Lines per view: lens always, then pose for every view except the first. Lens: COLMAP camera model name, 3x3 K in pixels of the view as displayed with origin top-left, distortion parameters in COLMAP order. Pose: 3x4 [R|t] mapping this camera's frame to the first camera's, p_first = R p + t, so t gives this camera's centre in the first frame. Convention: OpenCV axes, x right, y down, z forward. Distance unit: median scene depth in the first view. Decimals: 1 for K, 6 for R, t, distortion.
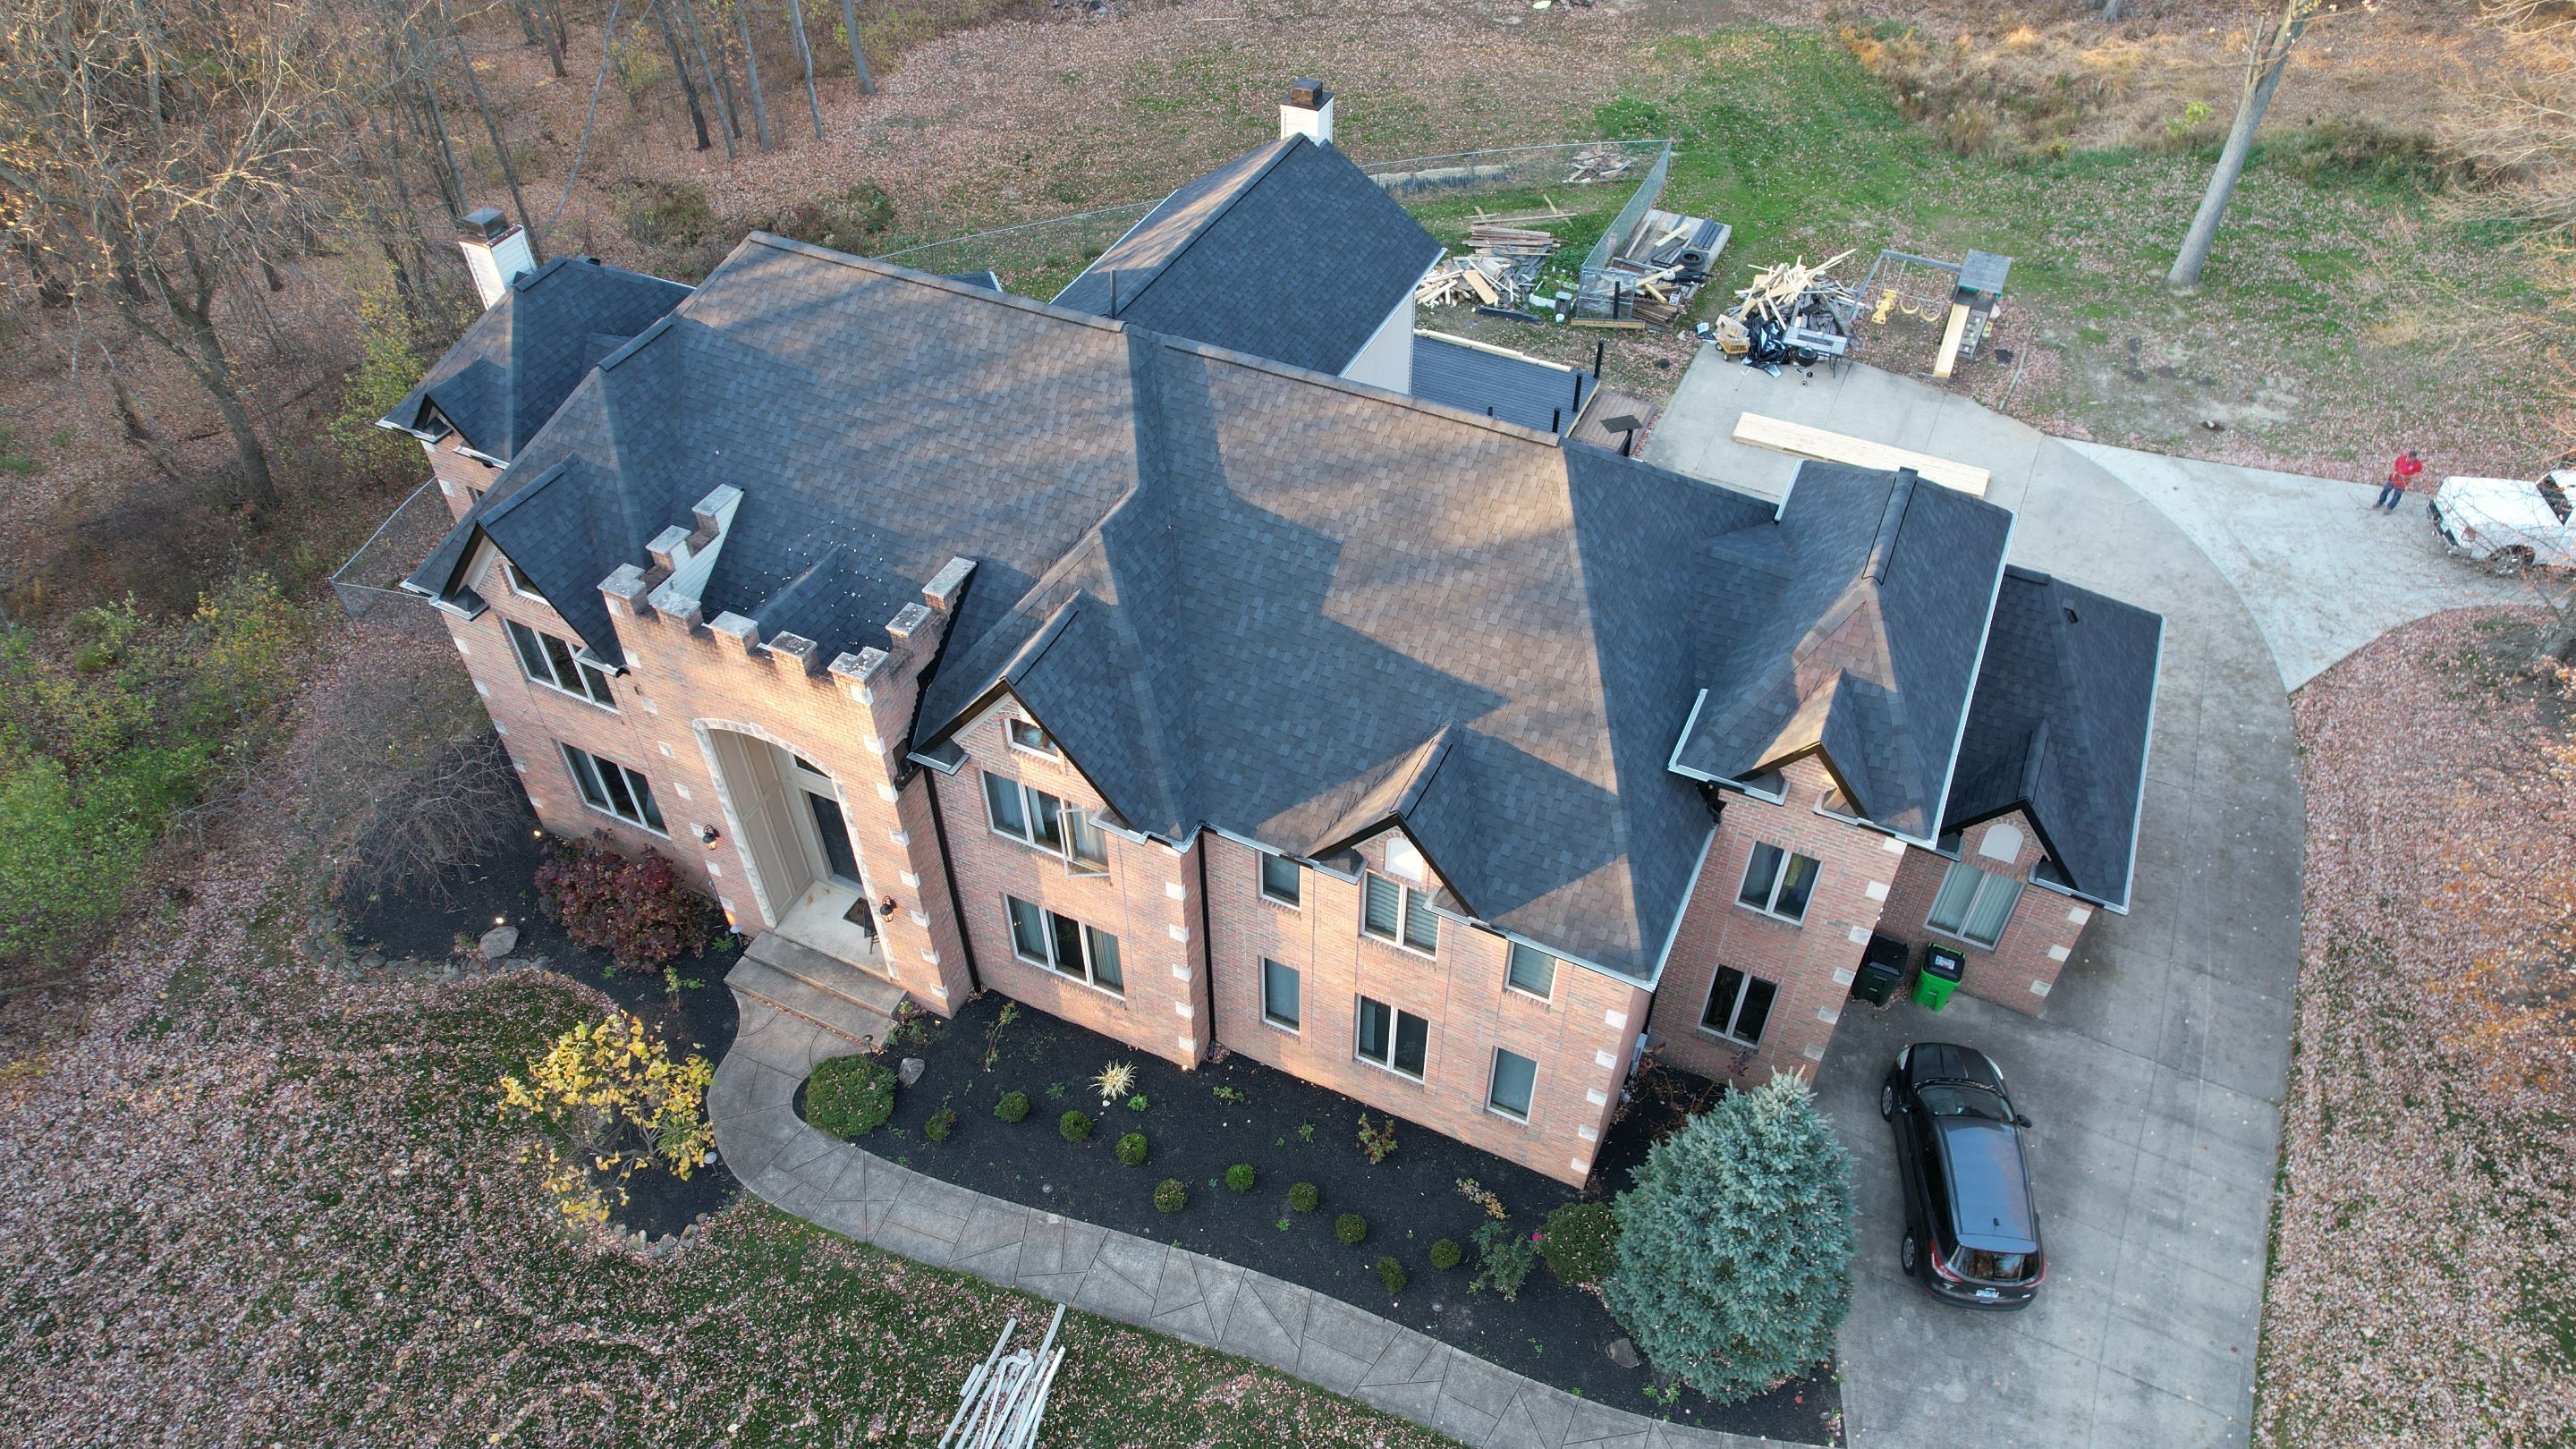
lens RADIAL K [[1650.1, 0, 1293.8], [0, 1650.1, 736.7], [0, 0, 1]] dist [-0.076517, 0.061179]
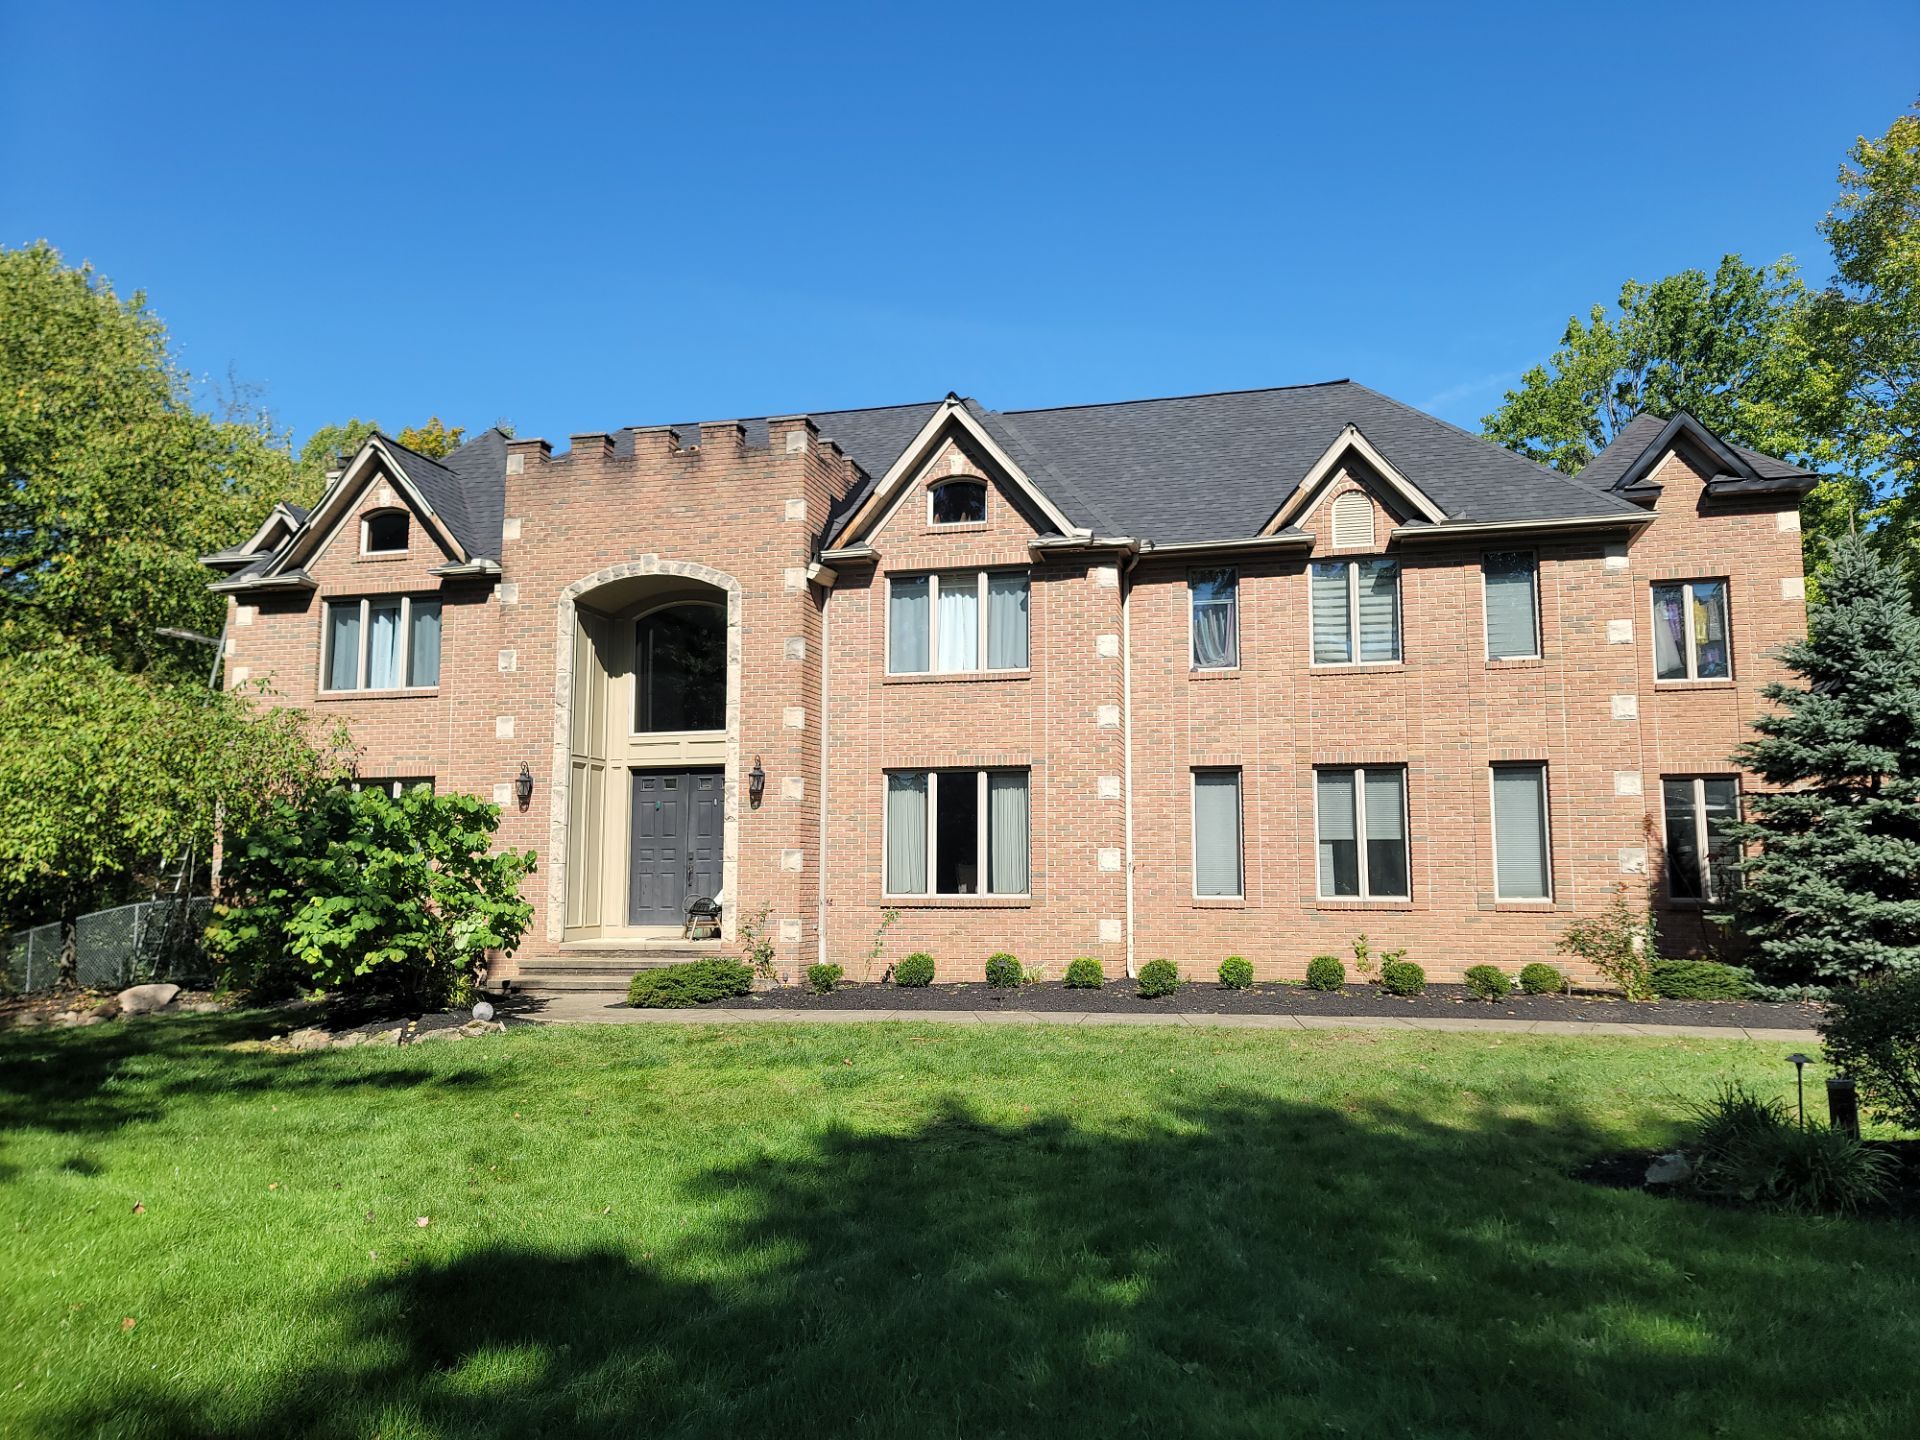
lens RADIAL K [[1418.3, 0, 958.7], [0, 1418.3, 717.5], [0, 0, 1]] dist [0.051492, 0.016704]
pose [[0.983032, 0.024332, 0.181815, -0.285774], [0.127581, 0.621480, -0.772972, 0.694418], [-0.131803, 0.783052, 0.607830, 0.516986]]
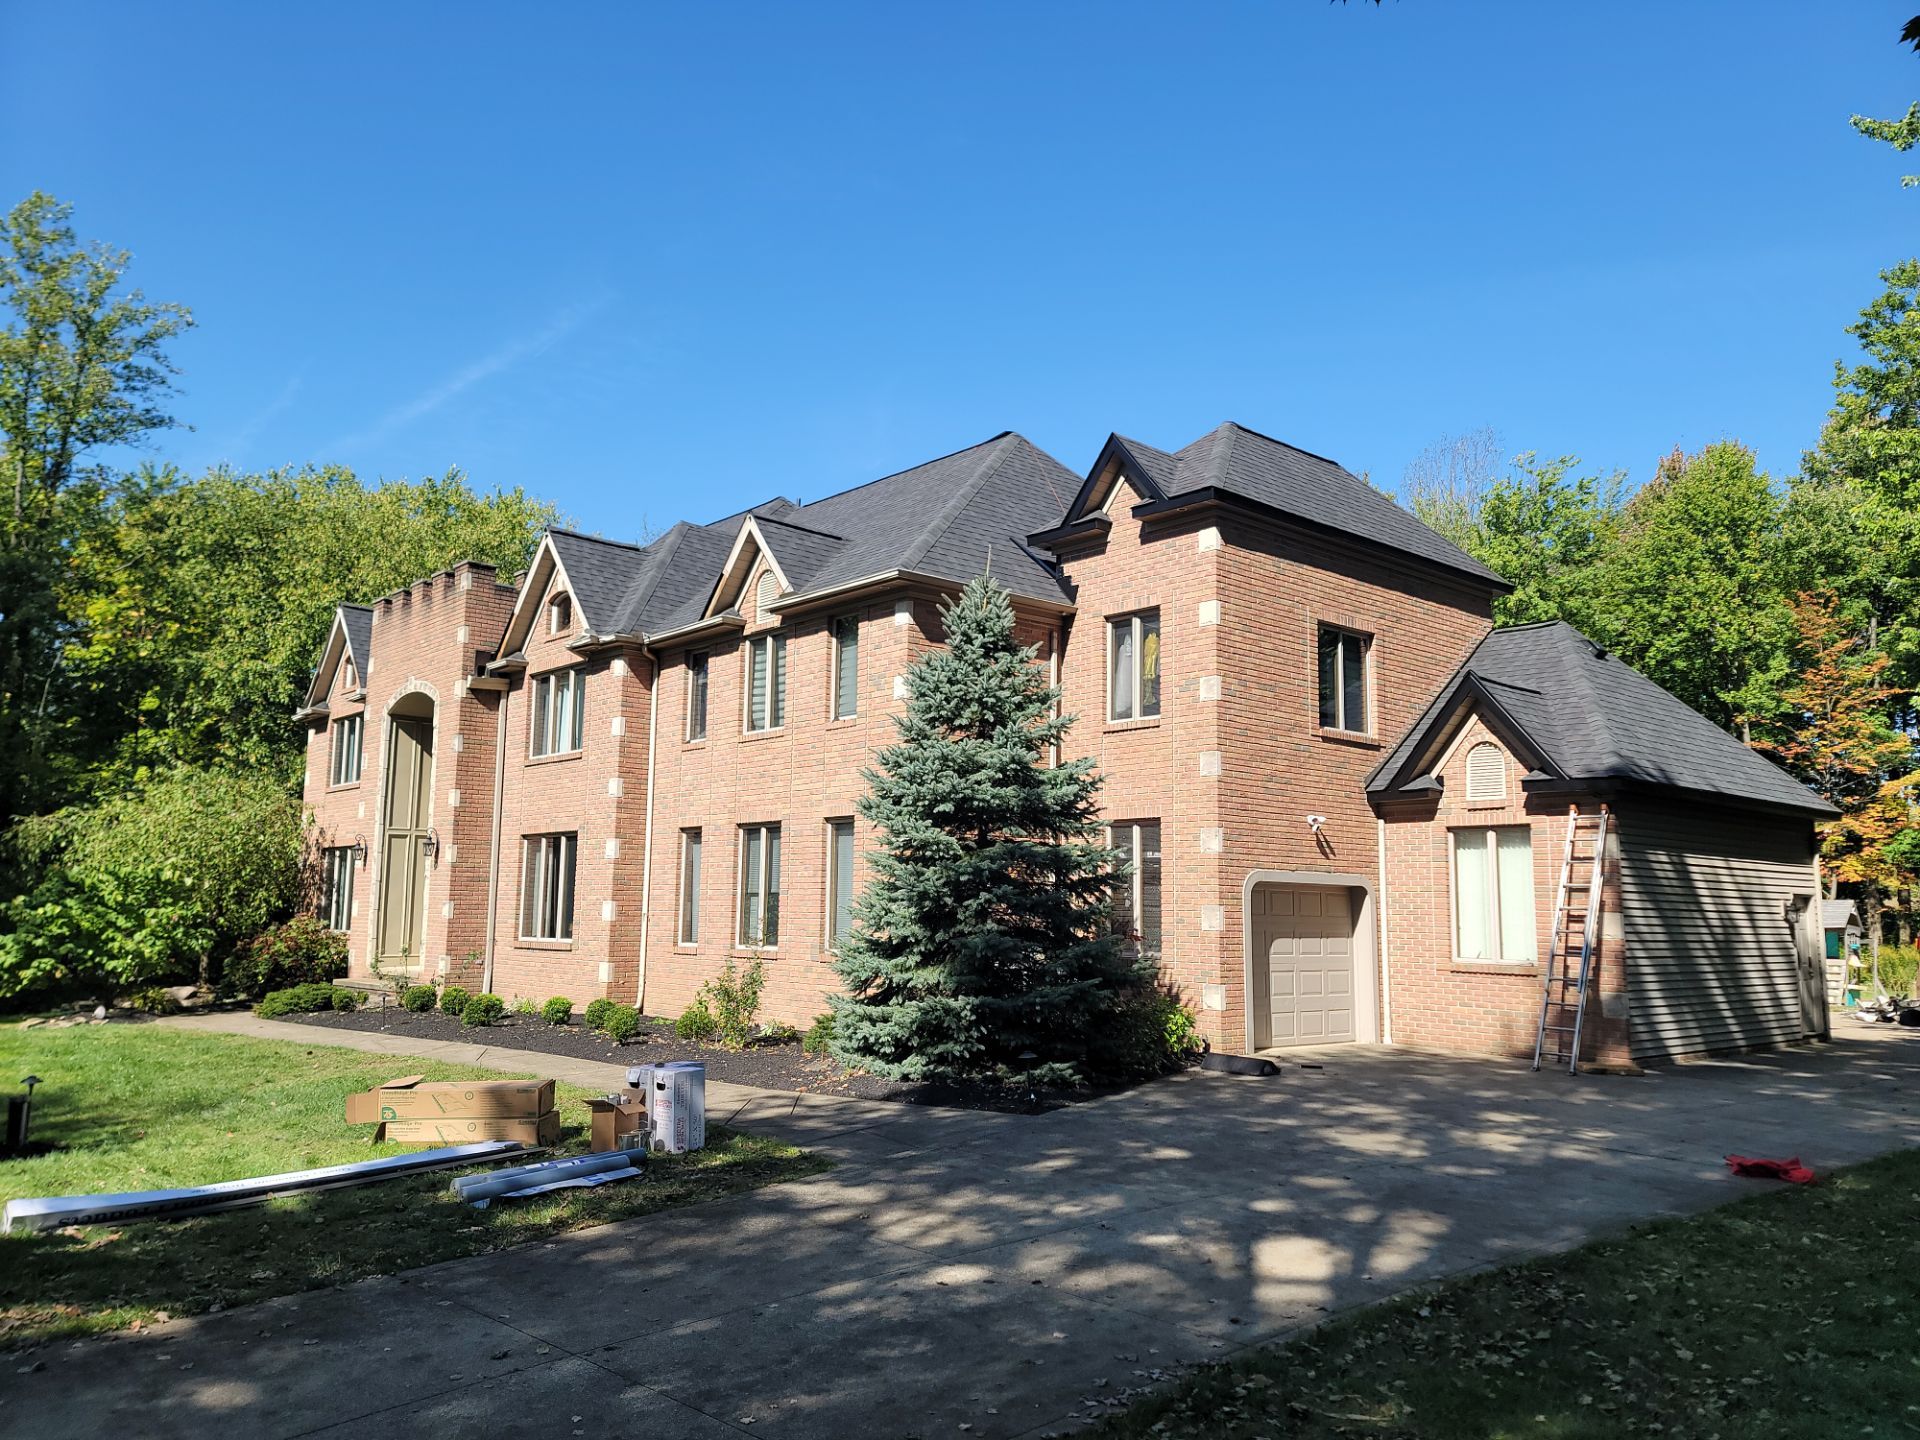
lens RADIAL K [[1418.3, 0, 953.1], [0, 1418.3, 715.2], [0, 0, 1]] dist [0.051492, 0.016704]
pose [[0.918744, -0.041672, -0.392648, 0.480432], [-0.288070, 0.609354, -0.738717, 0.686534], [0.270046, 0.791802, 0.547836, 0.501132]]
